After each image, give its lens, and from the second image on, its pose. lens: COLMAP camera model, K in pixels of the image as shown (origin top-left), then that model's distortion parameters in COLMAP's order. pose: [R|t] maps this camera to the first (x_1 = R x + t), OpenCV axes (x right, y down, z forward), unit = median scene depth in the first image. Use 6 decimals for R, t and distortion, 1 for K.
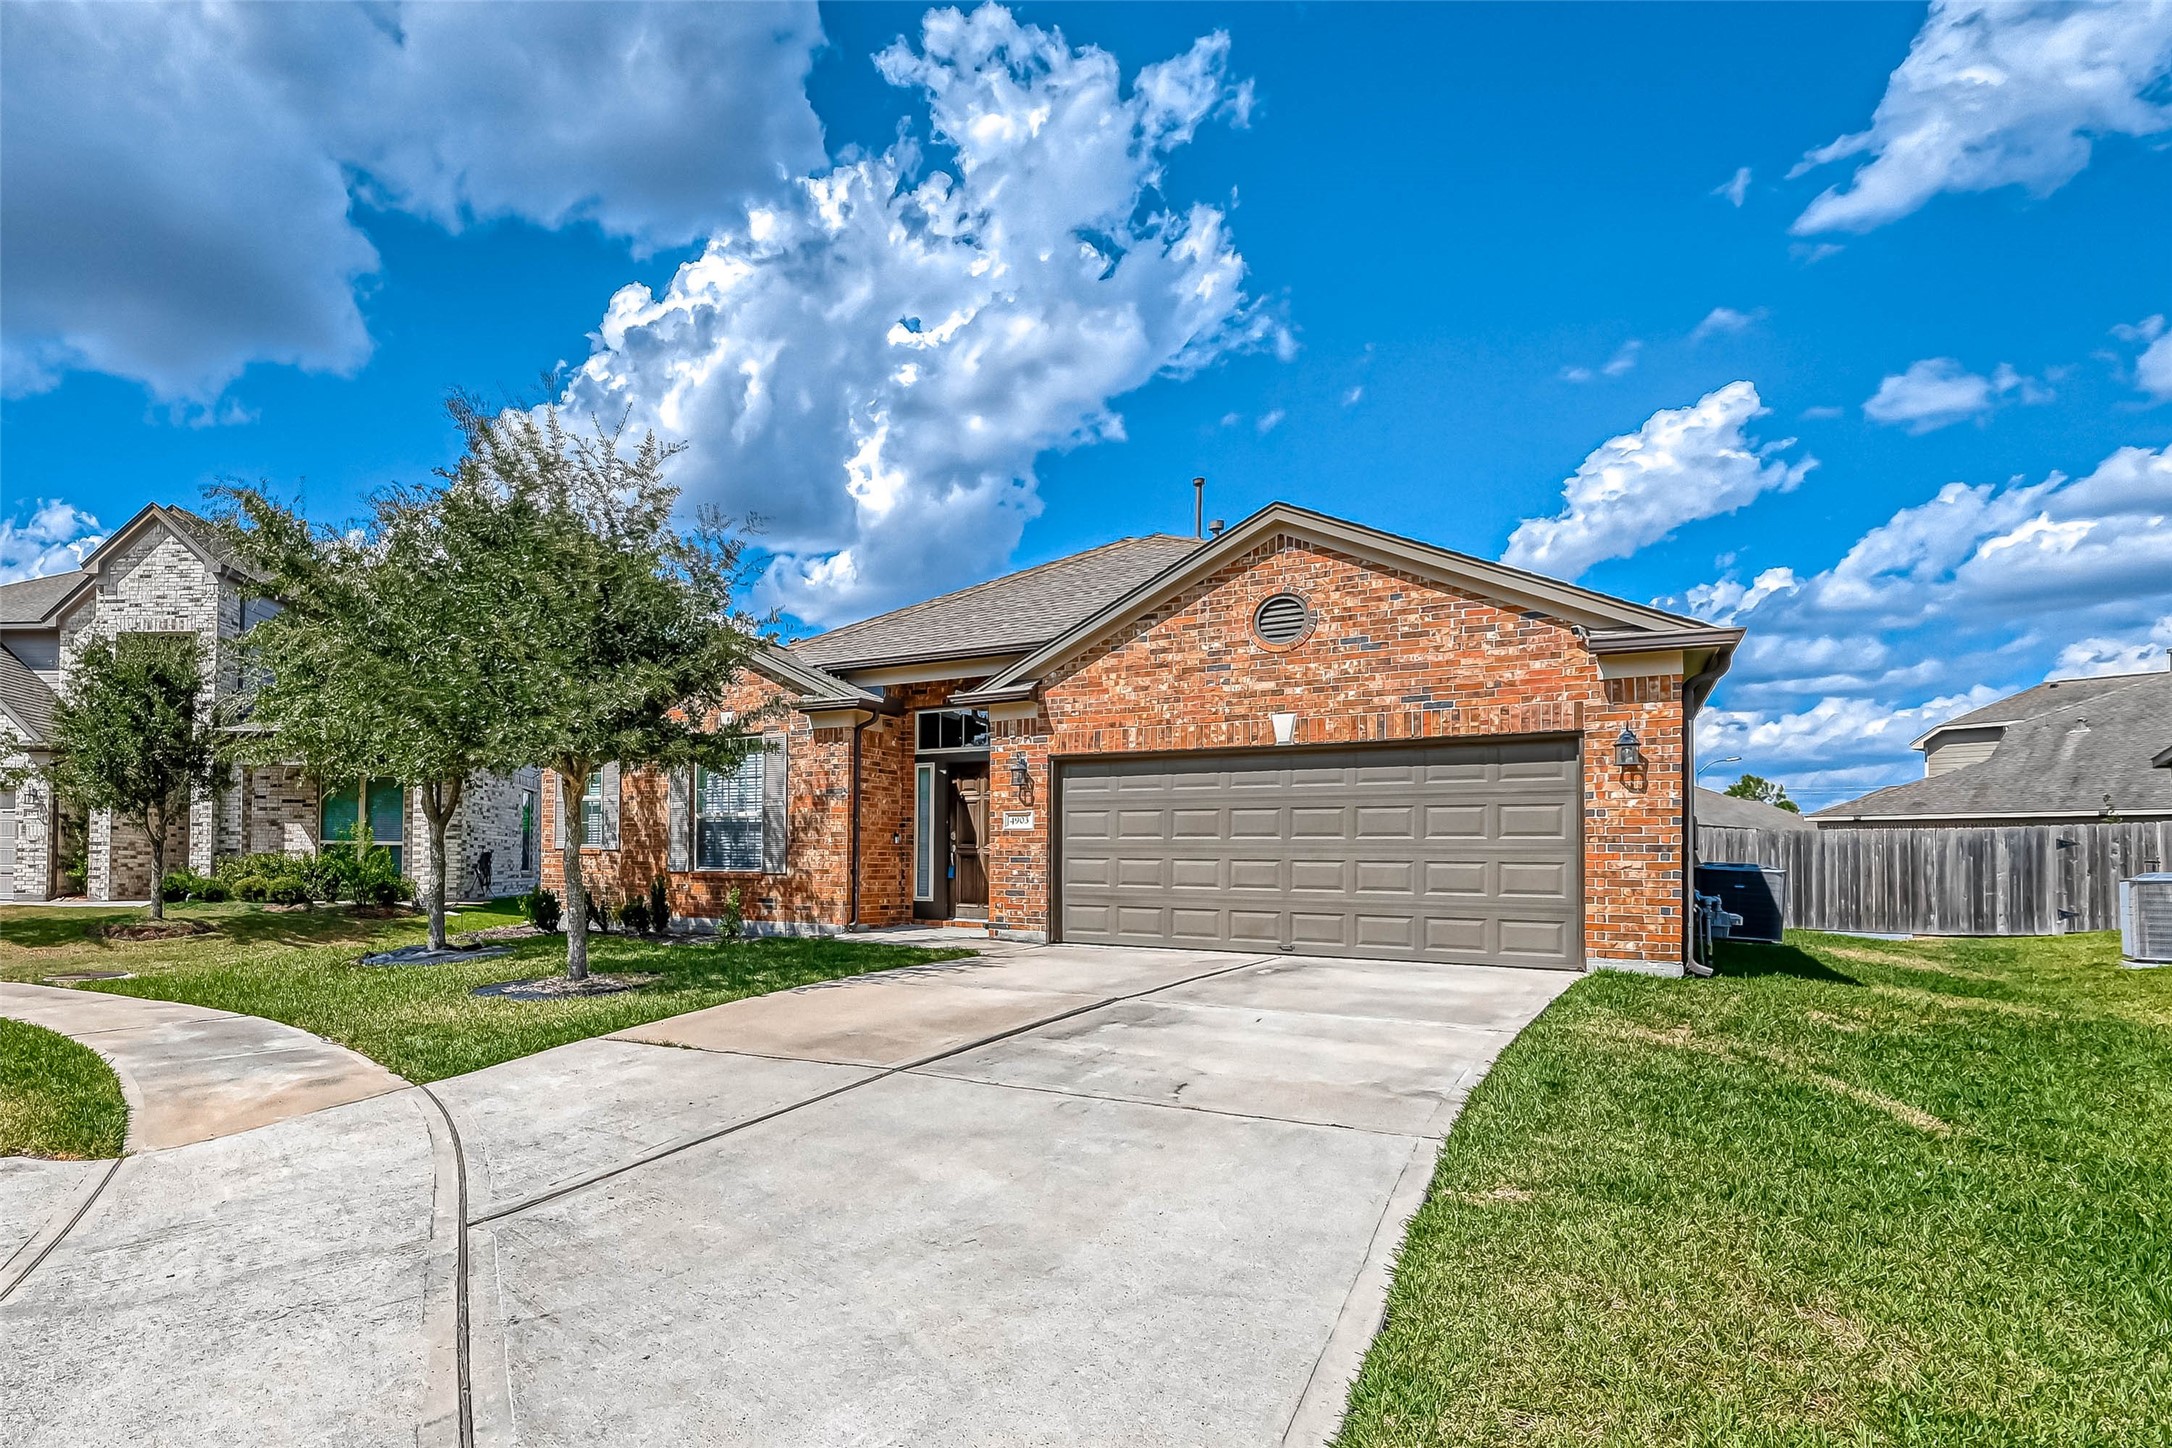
lens RADIAL K [[1039.5, 0, 1136.1], [0, 1039.5, 794.6], [0, 0, 1]] dist [0.006787, 0.002412]
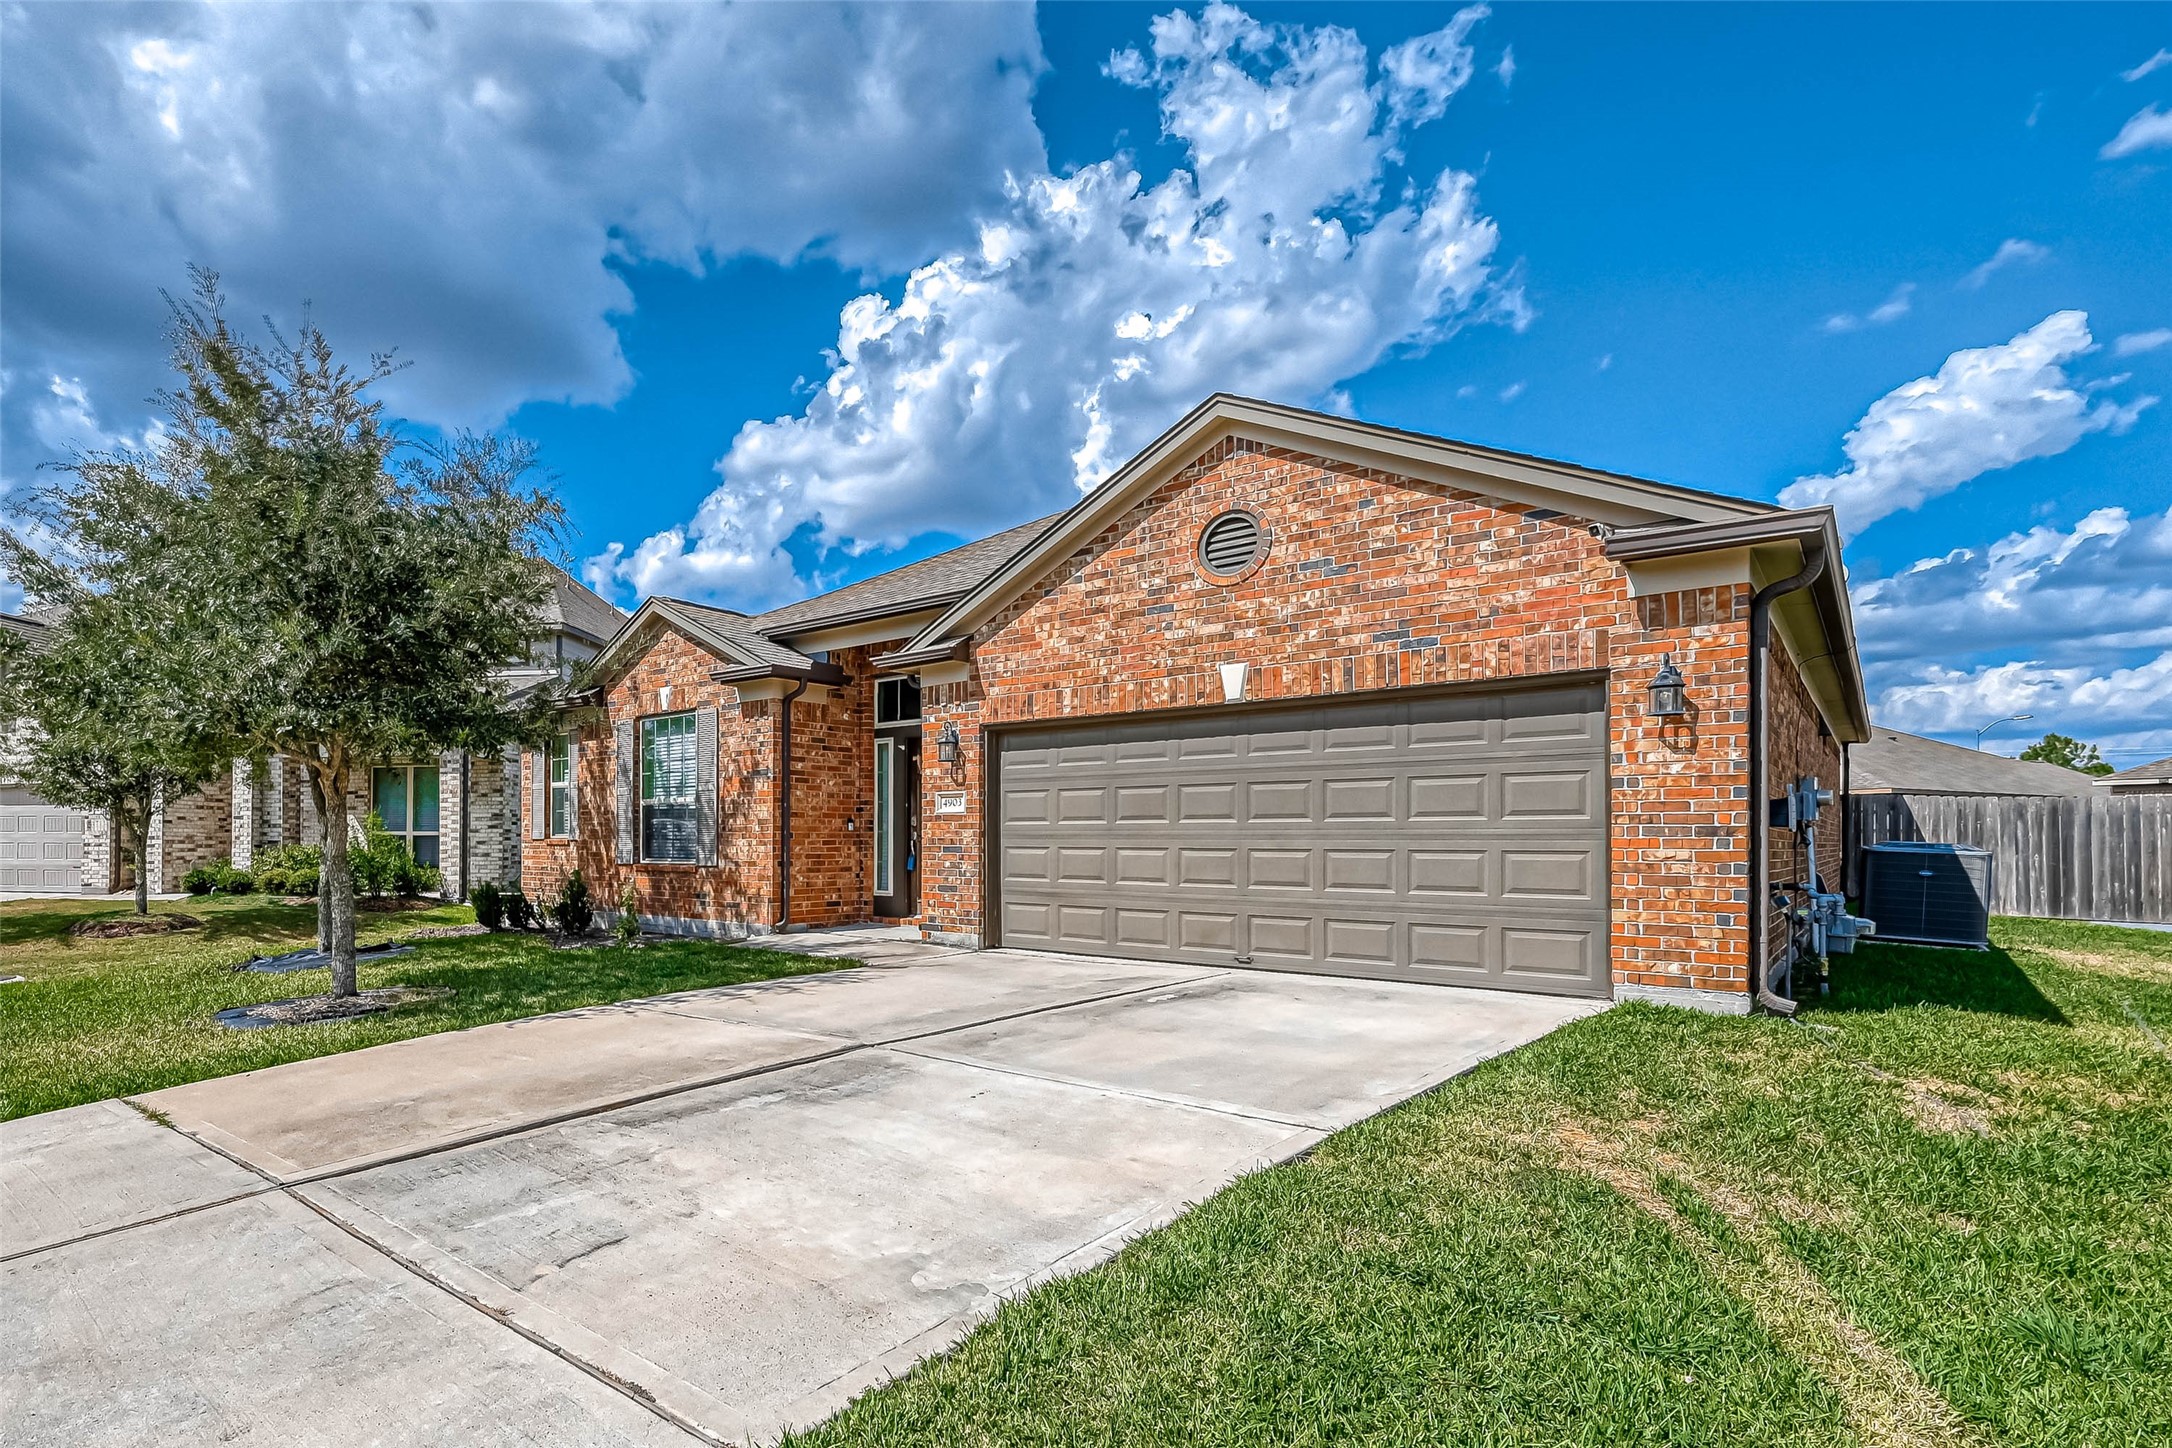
lens RADIAL K [[1010.5, 0, 1211.9], [0, 1010.5, 787.2], [0, 0, 1]] dist [0.003069, 0.001380]
pose [[0.986681, -0.016429, -0.161837, 0.236367], [0.018890, 0.999728, 0.013682, 0.005006], [0.161569, -0.016557, 0.986723, 0.228657]]
